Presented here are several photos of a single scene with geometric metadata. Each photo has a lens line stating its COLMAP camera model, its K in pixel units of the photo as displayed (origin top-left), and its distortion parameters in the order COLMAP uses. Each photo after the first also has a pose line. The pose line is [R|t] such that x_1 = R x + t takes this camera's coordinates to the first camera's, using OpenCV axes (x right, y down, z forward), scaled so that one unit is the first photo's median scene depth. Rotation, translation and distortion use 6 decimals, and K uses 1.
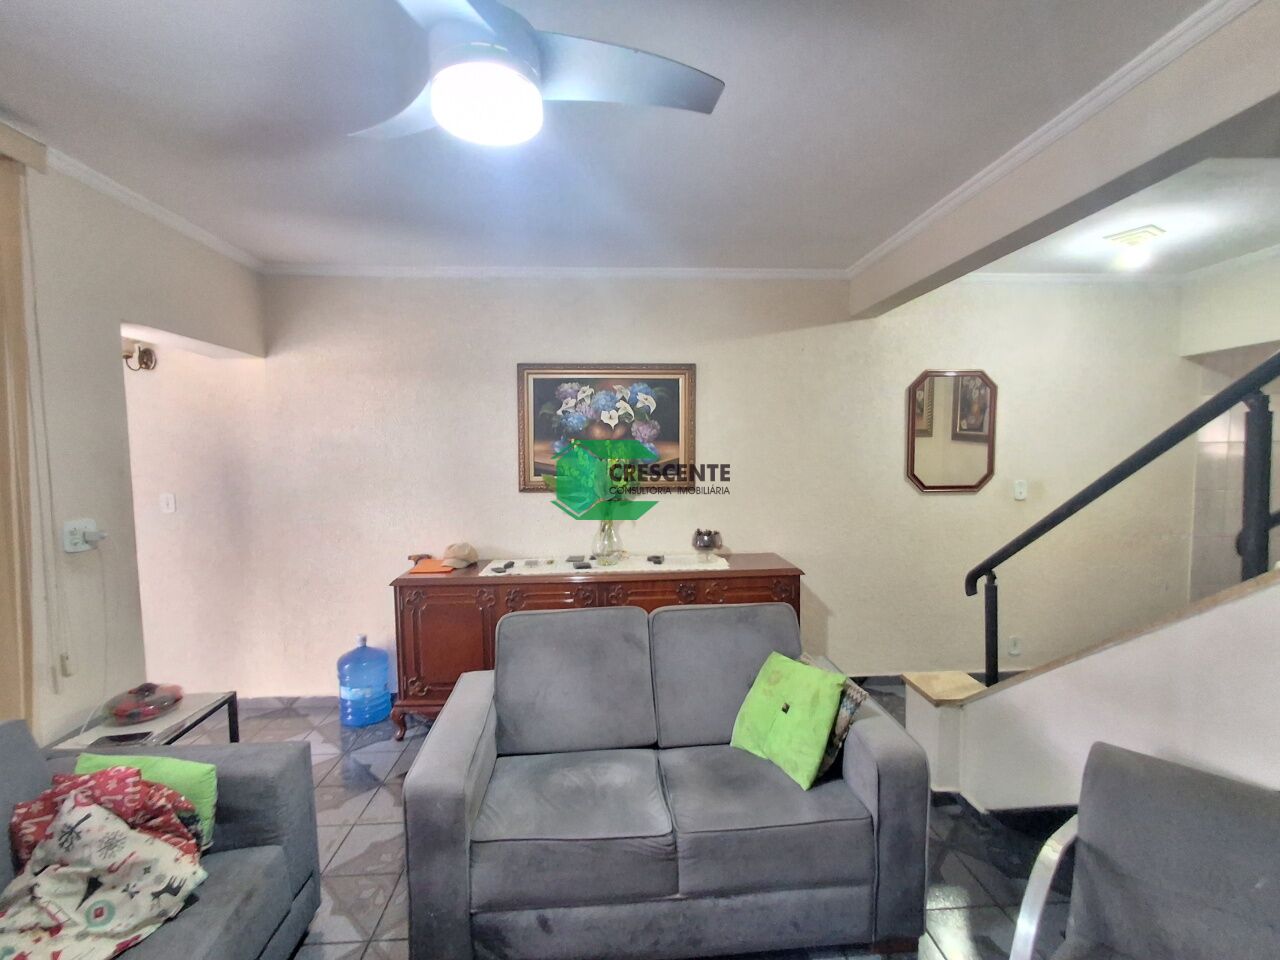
lens RADIAL K [[577.2, 0, 638.9], [0, 577.2, 482.3], [0, 0, 1]] dist [0.005640, 0.000198]
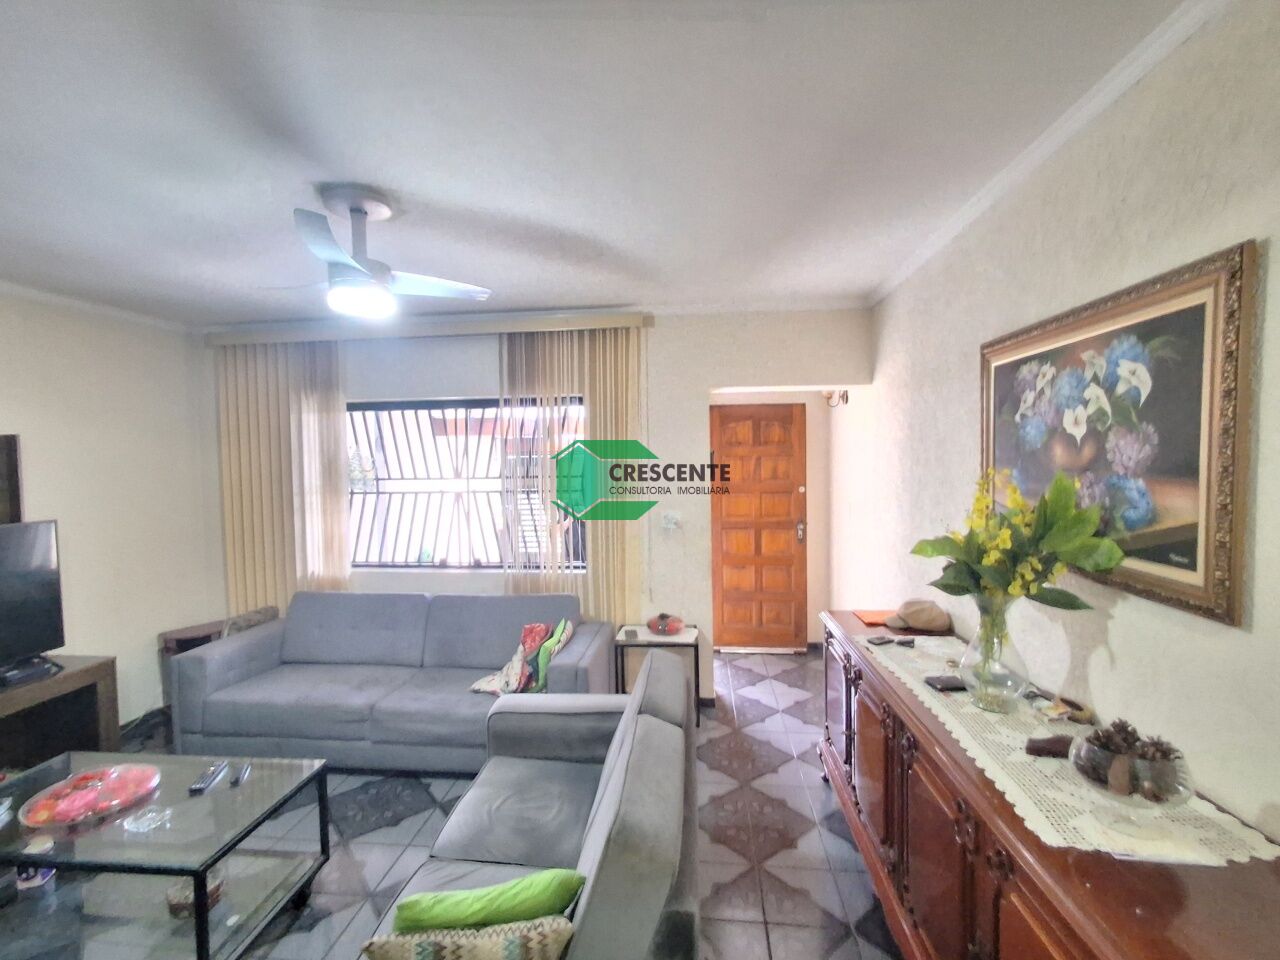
lens RADIAL K [[577.2, 0, 639.6], [0, 577.2, 483.1], [0, 0, 1]] dist [0.005640, 0.000198]
pose [[-0.149122, 0.052076, -0.987447, 0.479975], [-0.046731, 0.997125, 0.059643, -0.073361], [0.987714, 0.055039, -0.146260, 0.716382]]
